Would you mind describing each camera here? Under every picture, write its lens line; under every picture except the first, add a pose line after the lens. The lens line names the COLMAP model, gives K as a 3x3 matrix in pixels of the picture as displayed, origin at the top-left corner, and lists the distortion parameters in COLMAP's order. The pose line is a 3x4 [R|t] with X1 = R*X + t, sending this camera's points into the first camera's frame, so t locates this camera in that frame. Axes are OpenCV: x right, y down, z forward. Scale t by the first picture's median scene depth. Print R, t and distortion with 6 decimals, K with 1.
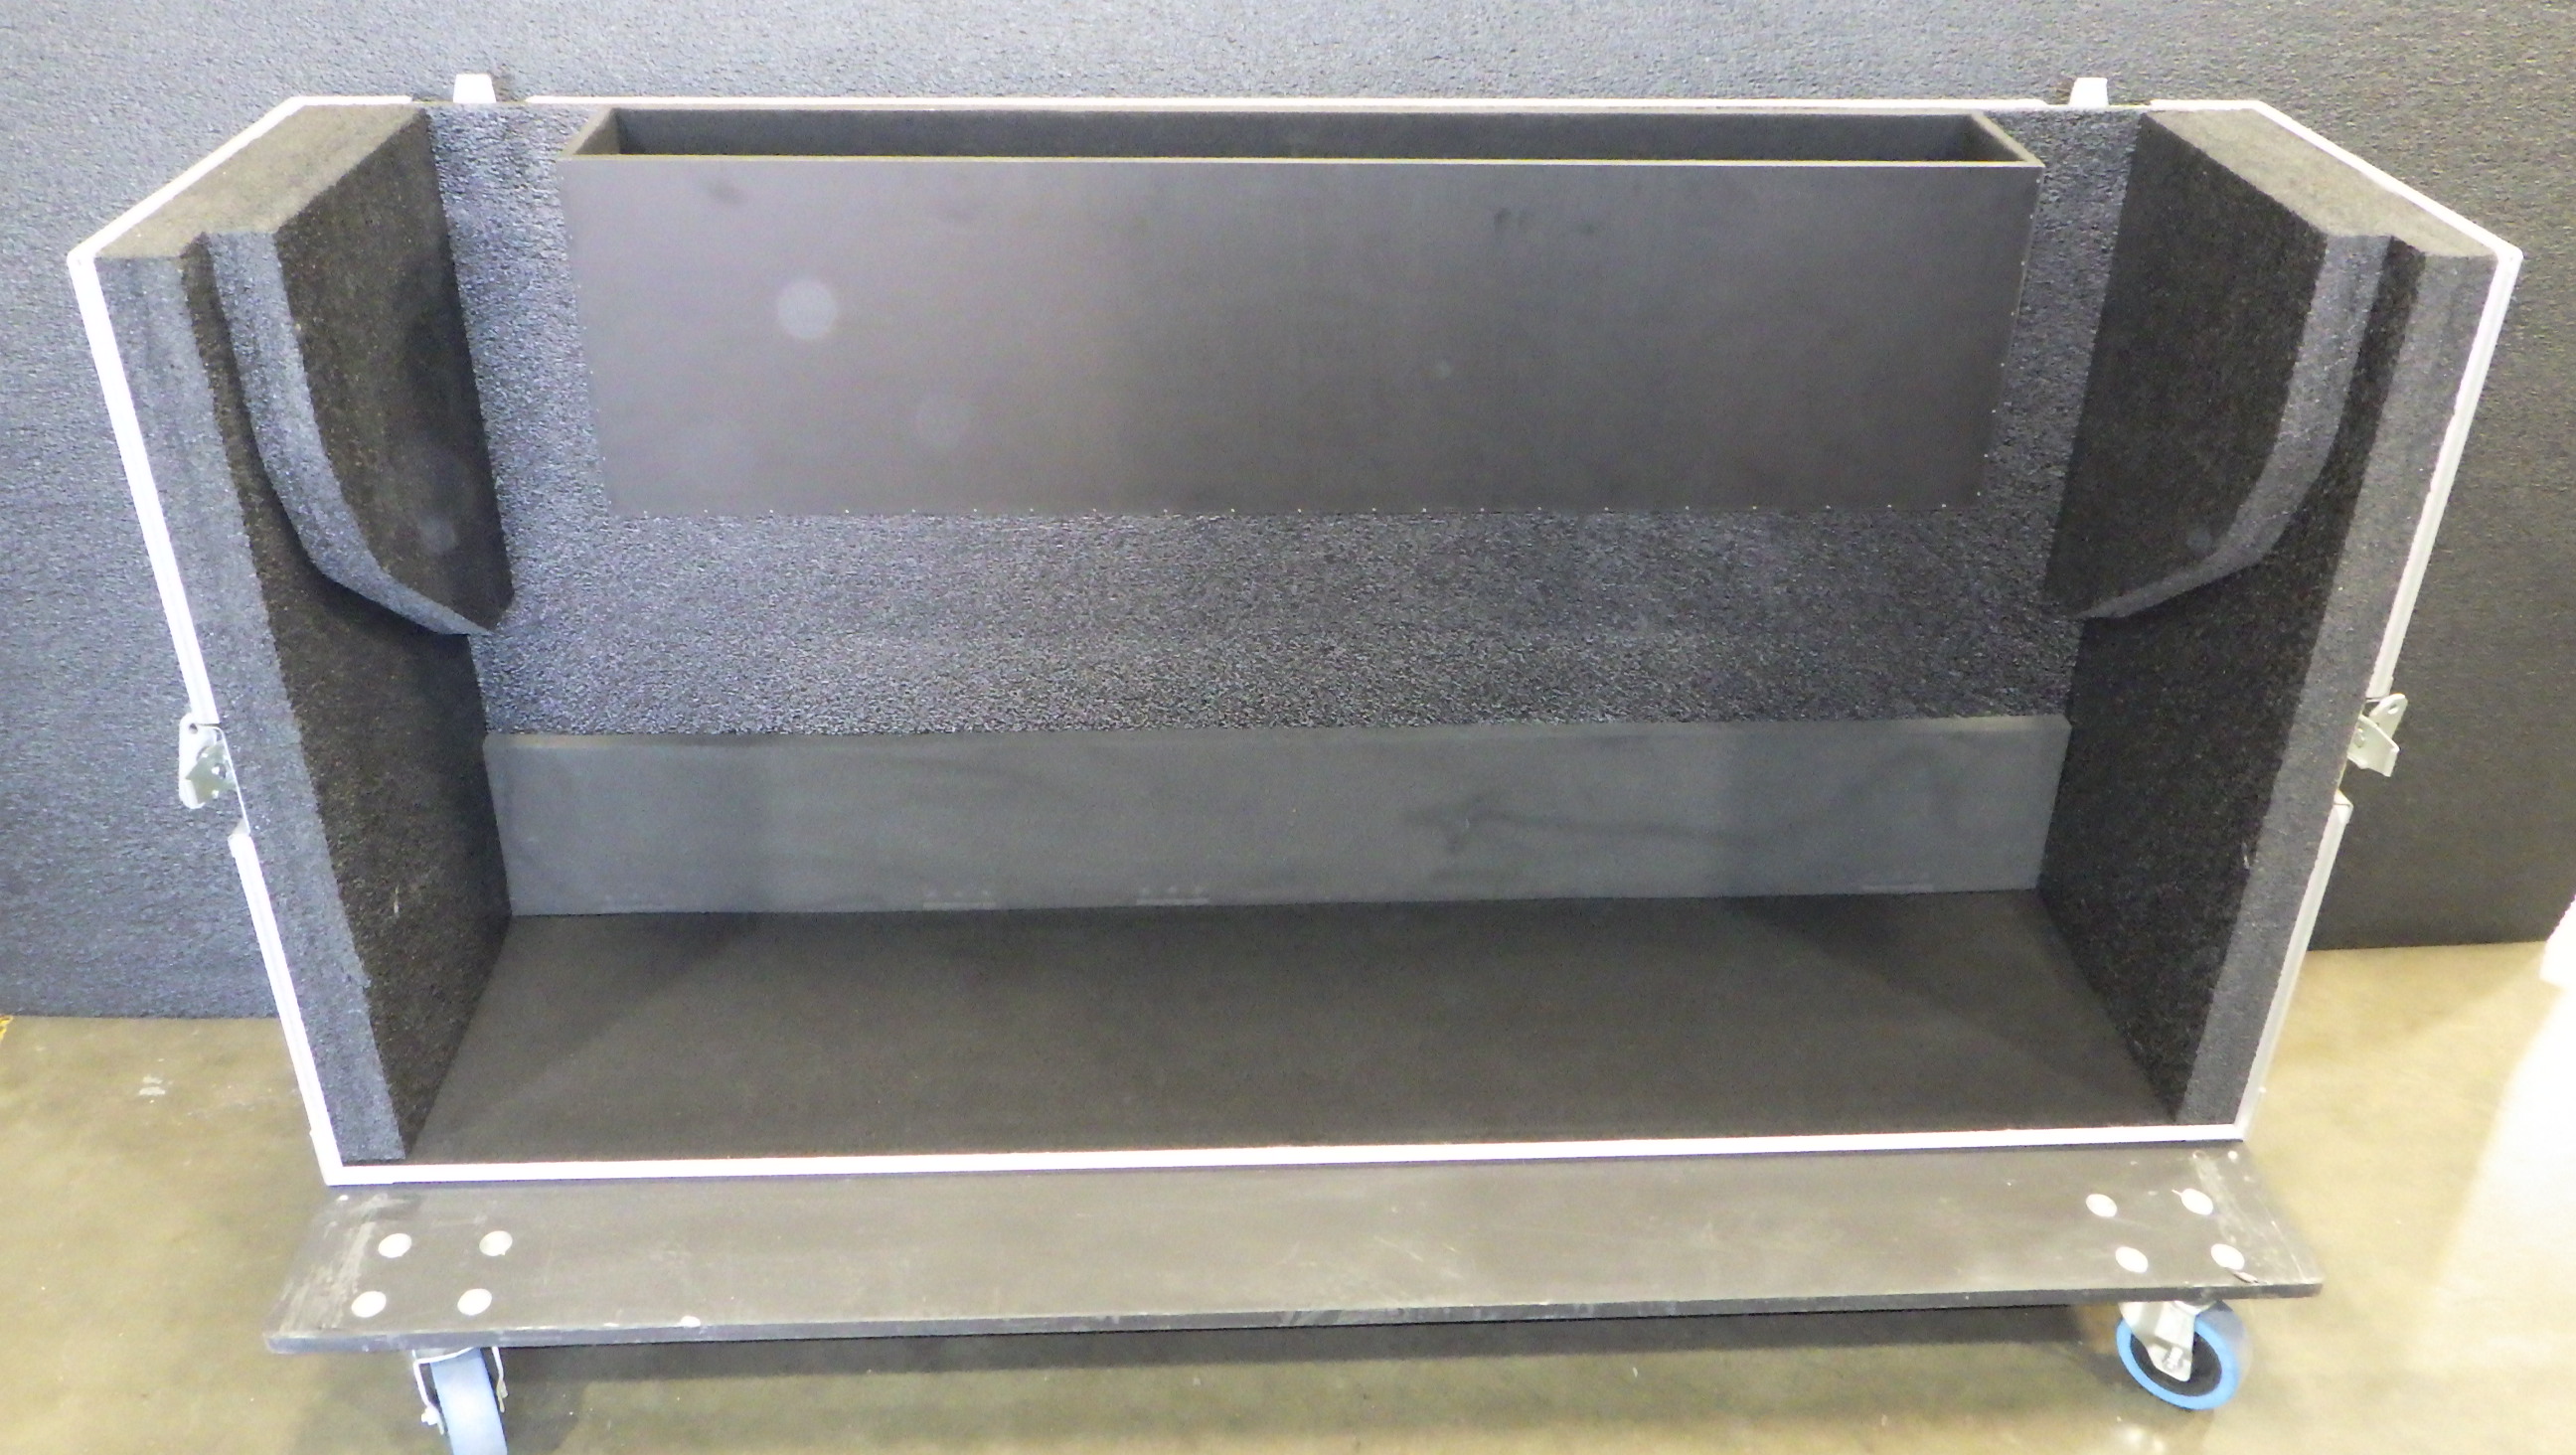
lens RADIAL K [[2133.5, 0, 1292.6], [0, 2133.5, 706.3], [0, 0, 1]] dist [-0.001069, 0.009504]
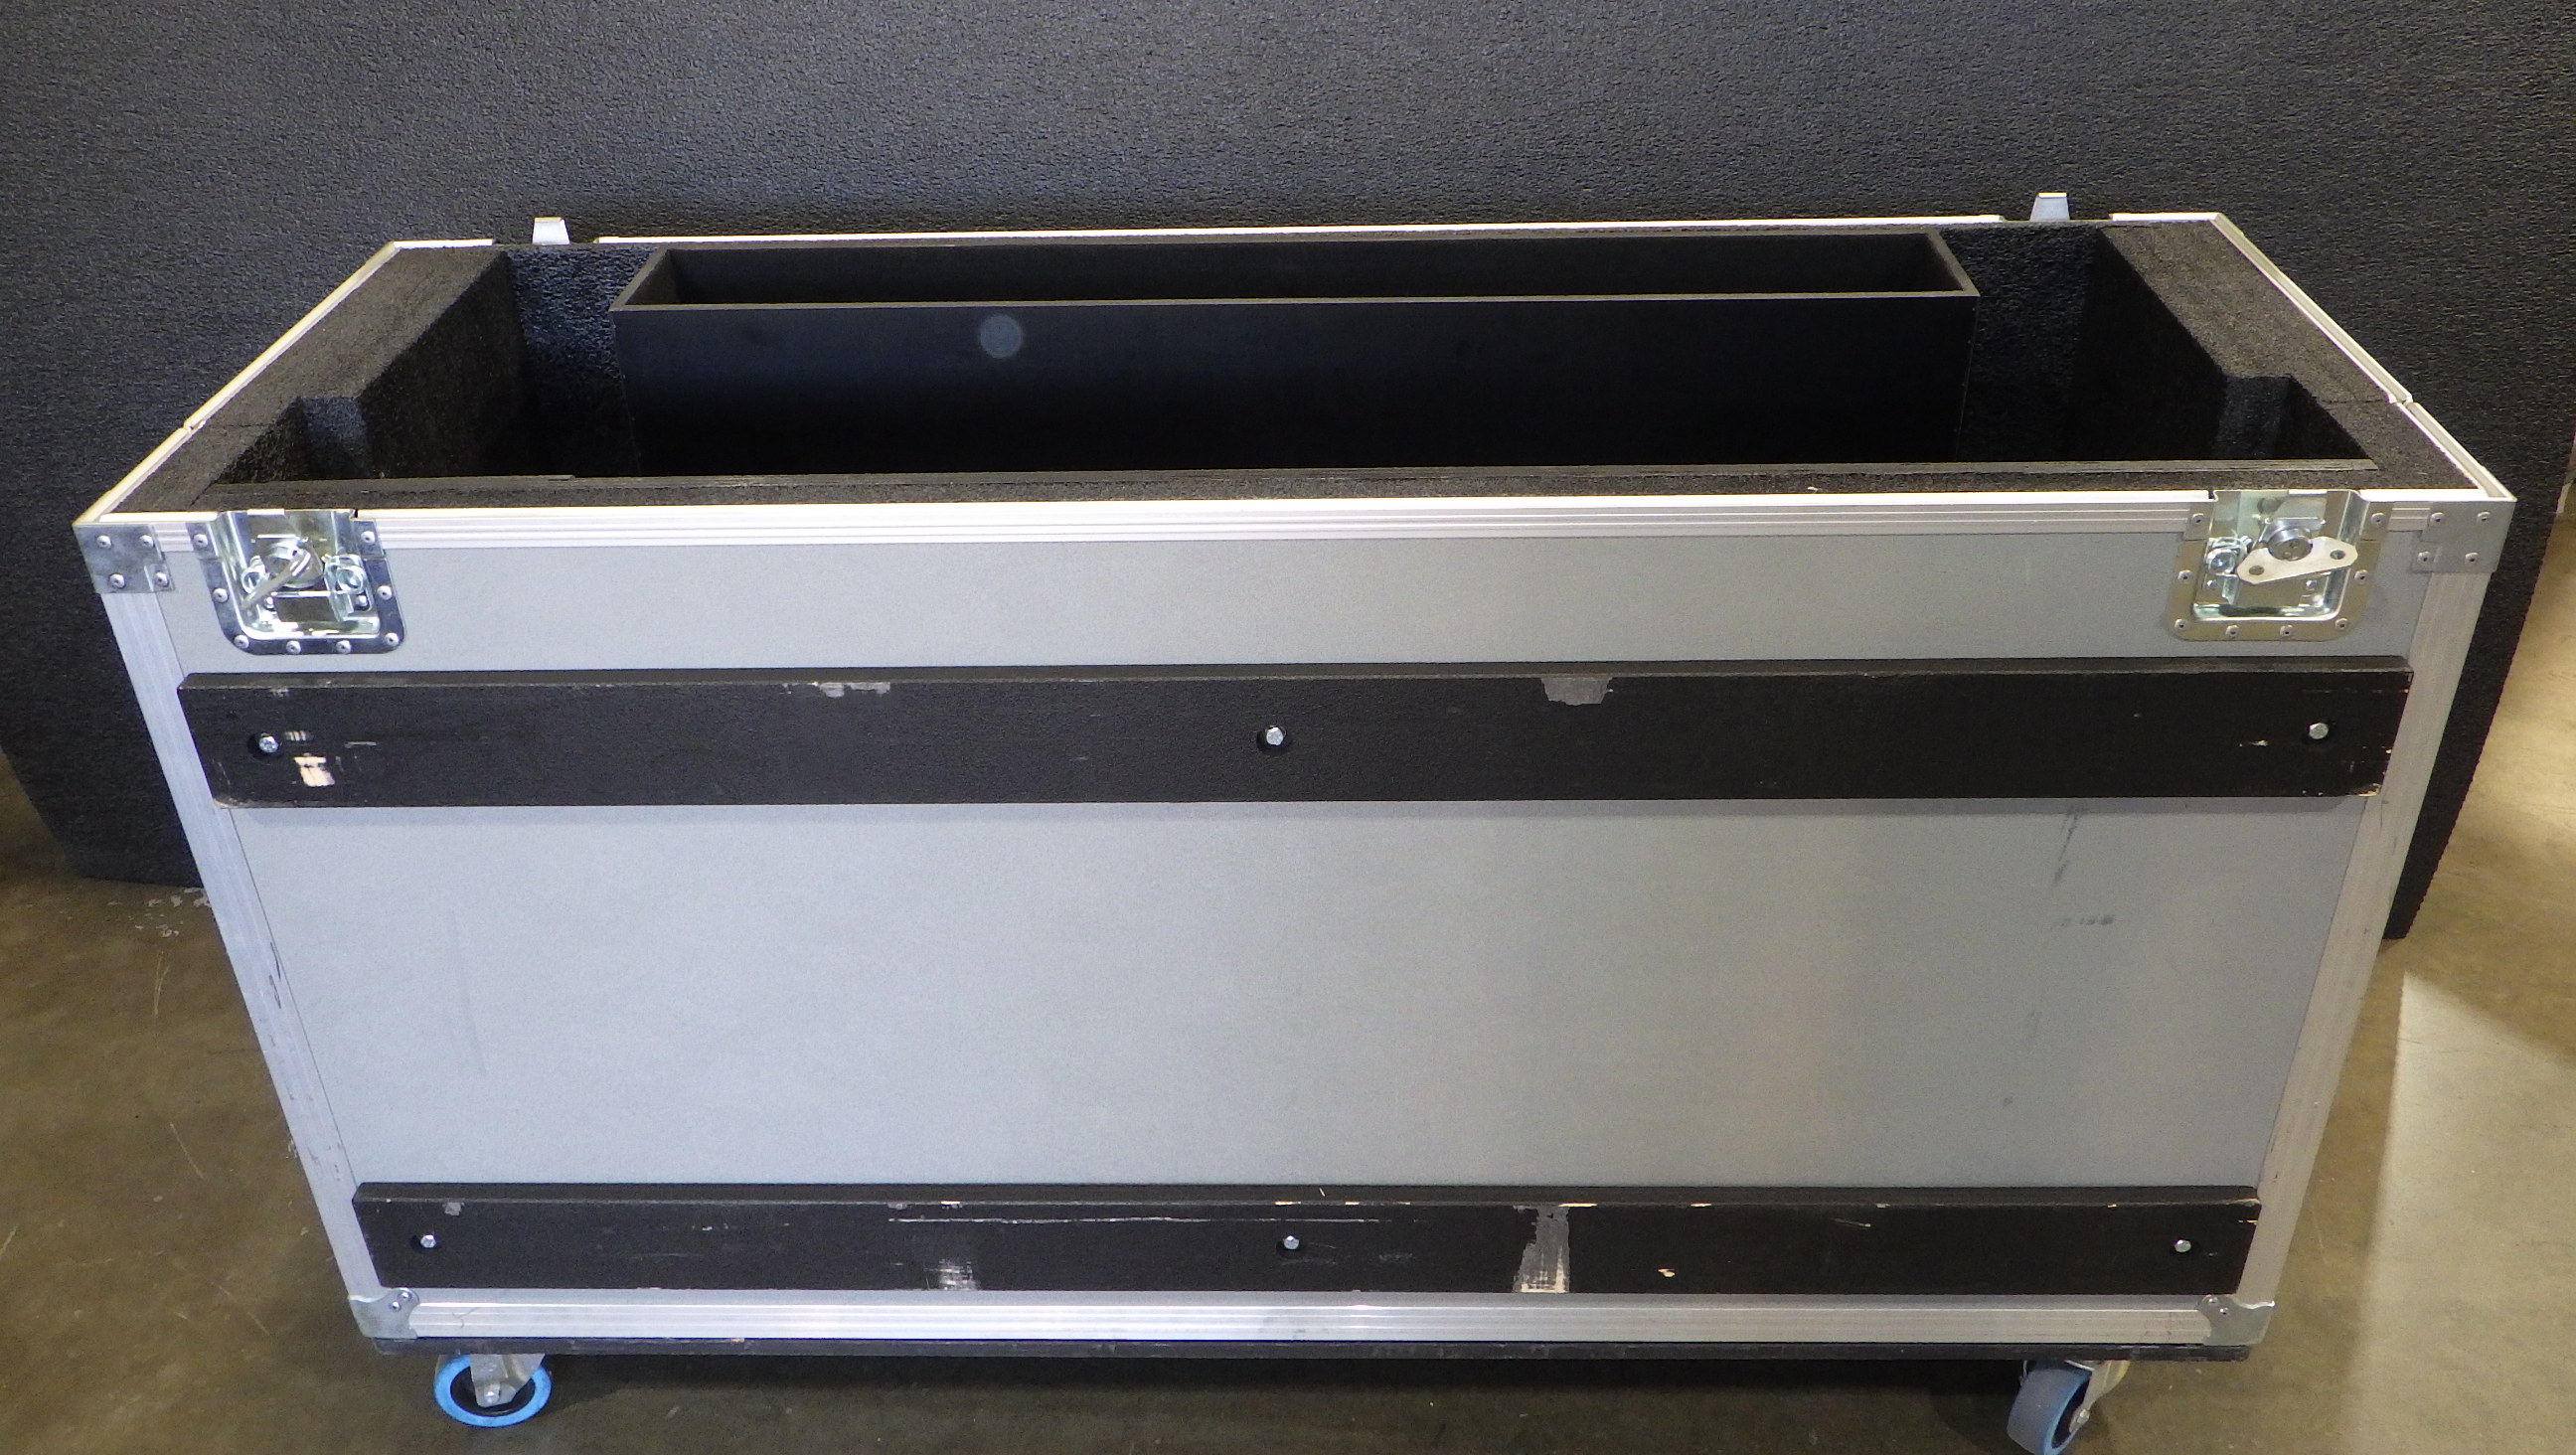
lens RADIAL K [[2133.5, 0, 1278.5], [0, 2133.5, 721.4], [0, 0, 1]] dist [-0.001069, 0.009504]
pose [[0.995854, 0.007388, -0.090668, 0.095073], [-0.004496, 0.999476, 0.032062, -0.068257], [0.090857, -0.031522, 0.995365, -0.079949]]
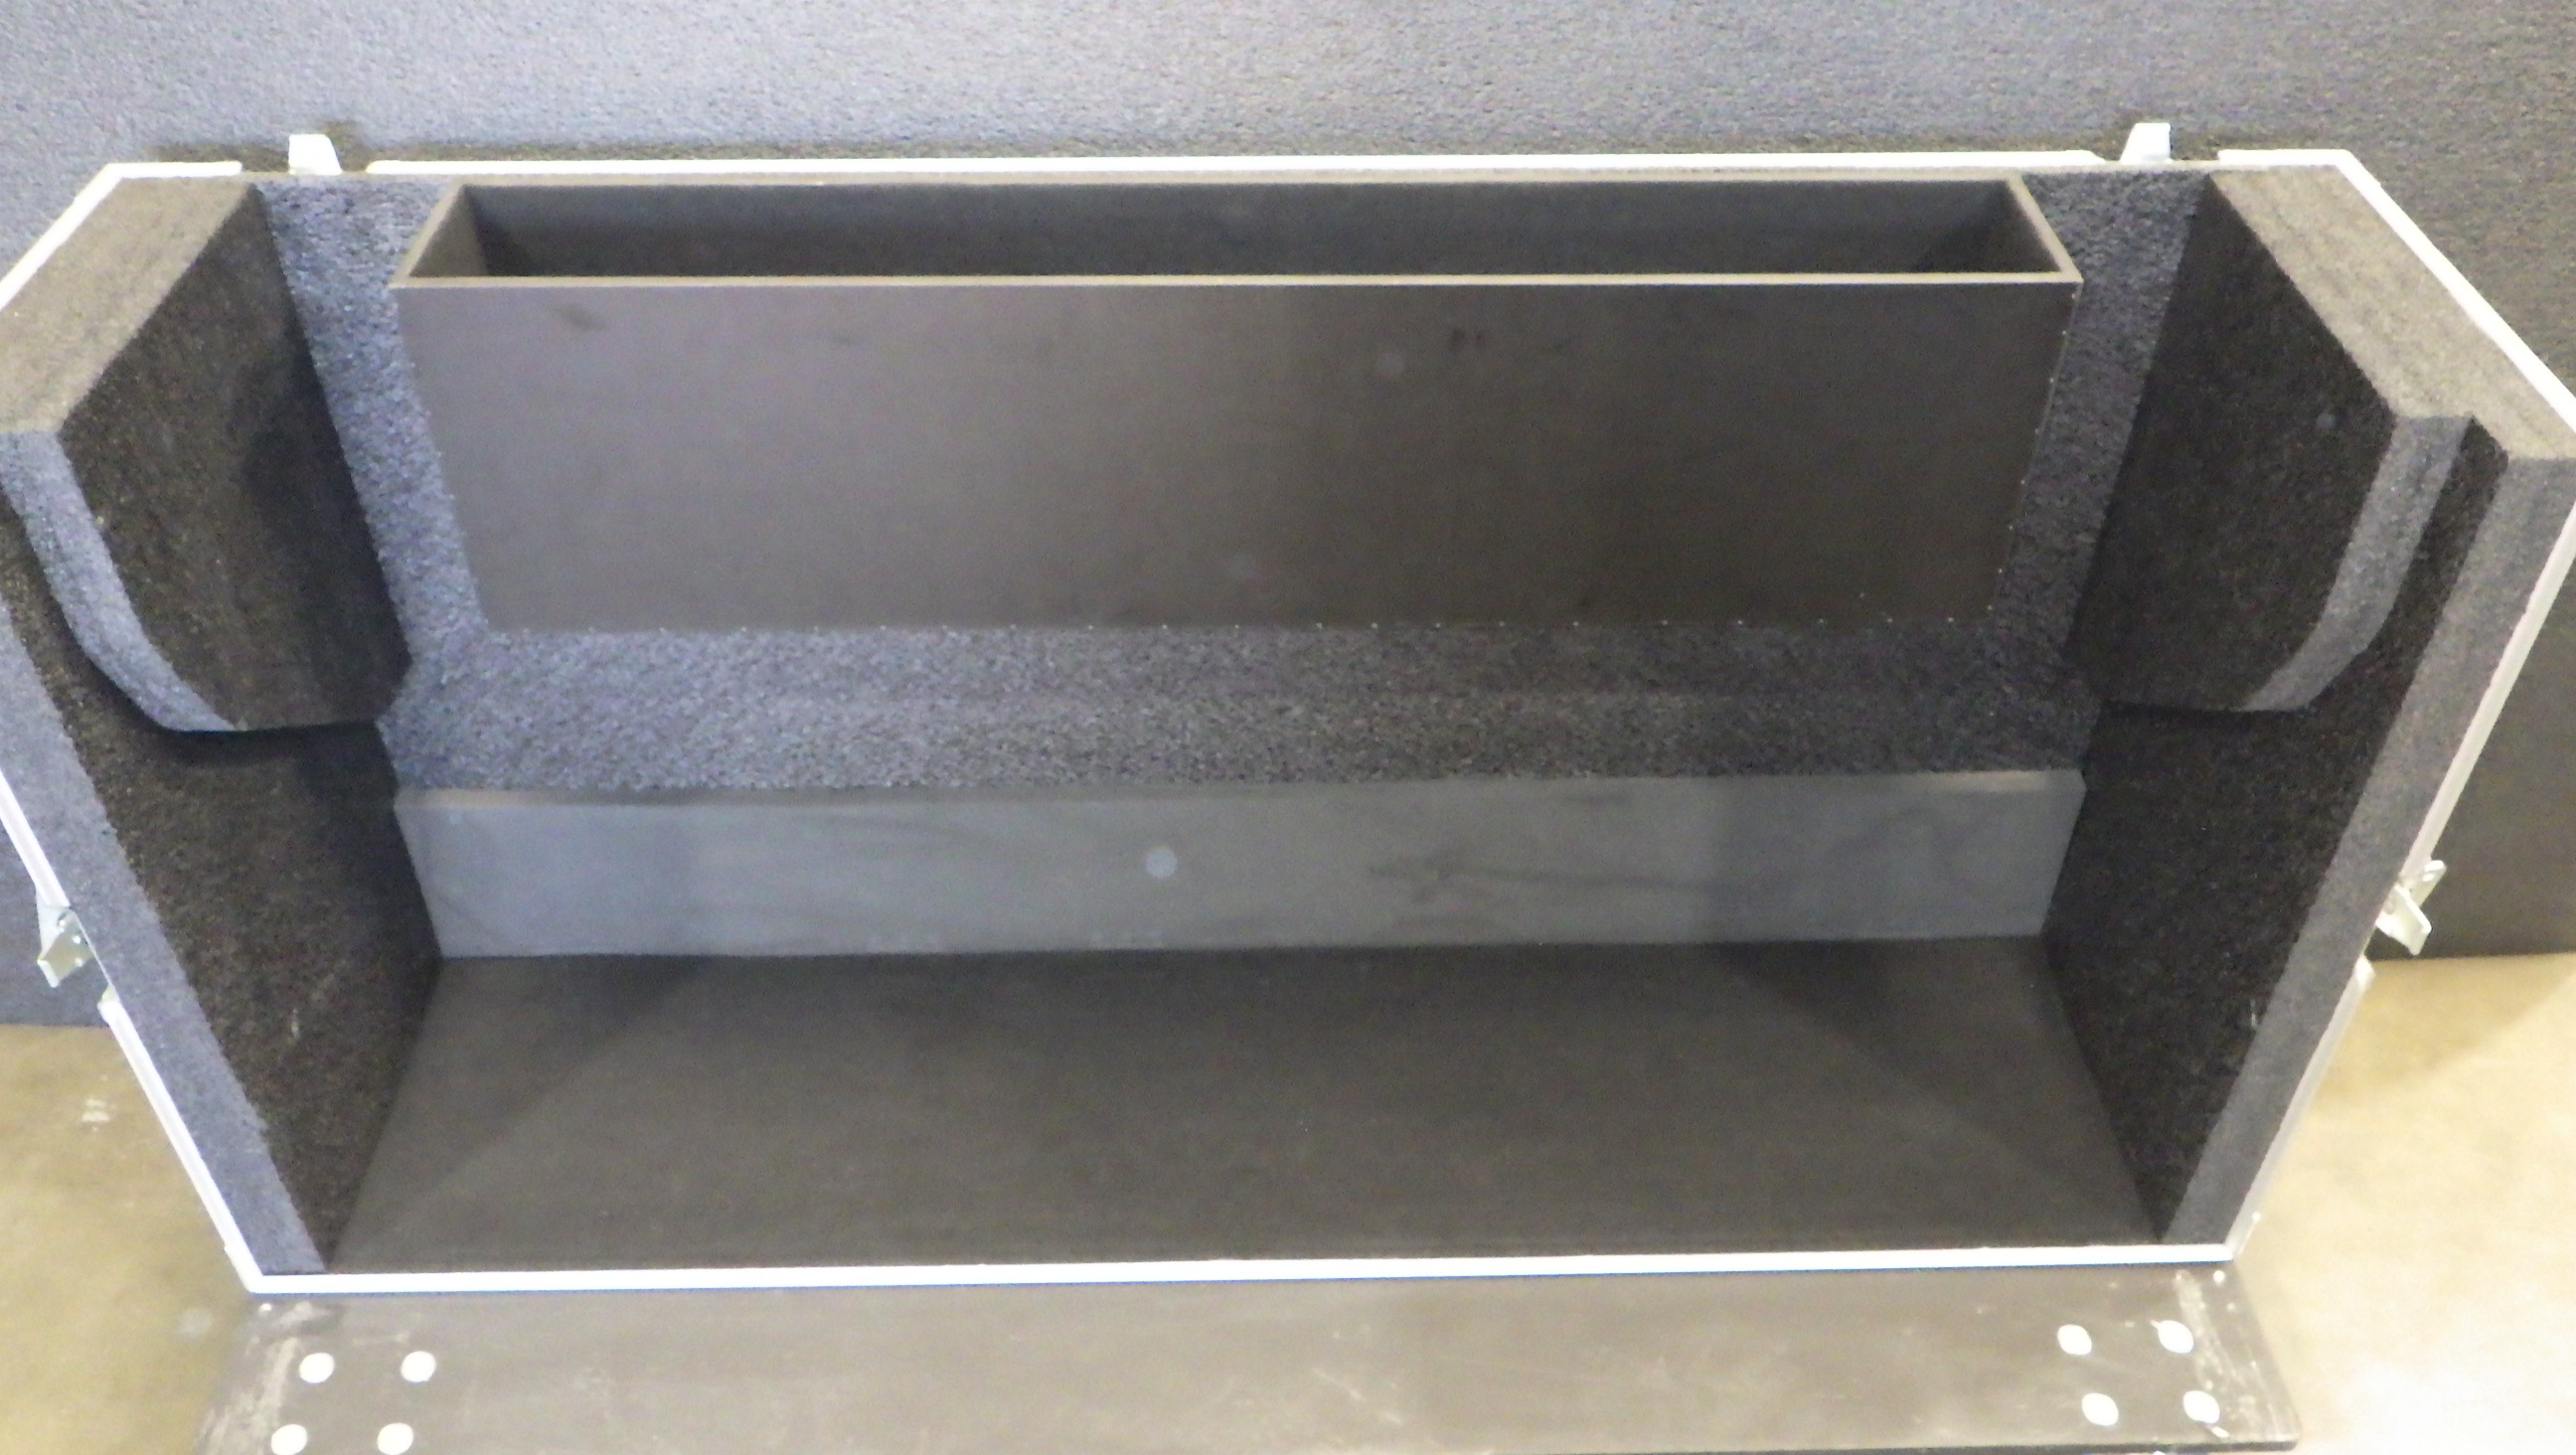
lens RADIAL K [[2133.5, 0, 1284.5], [0, 2133.5, 720.1], [0, 0, 1]] dist [-0.001069, 0.009504]
pose [[0.999521, 0.009788, -0.029348, 0.049289], [-0.004616, 0.985198, 0.171360, -0.203623], [0.030591, -0.171142, 0.984771, 0.091749]]
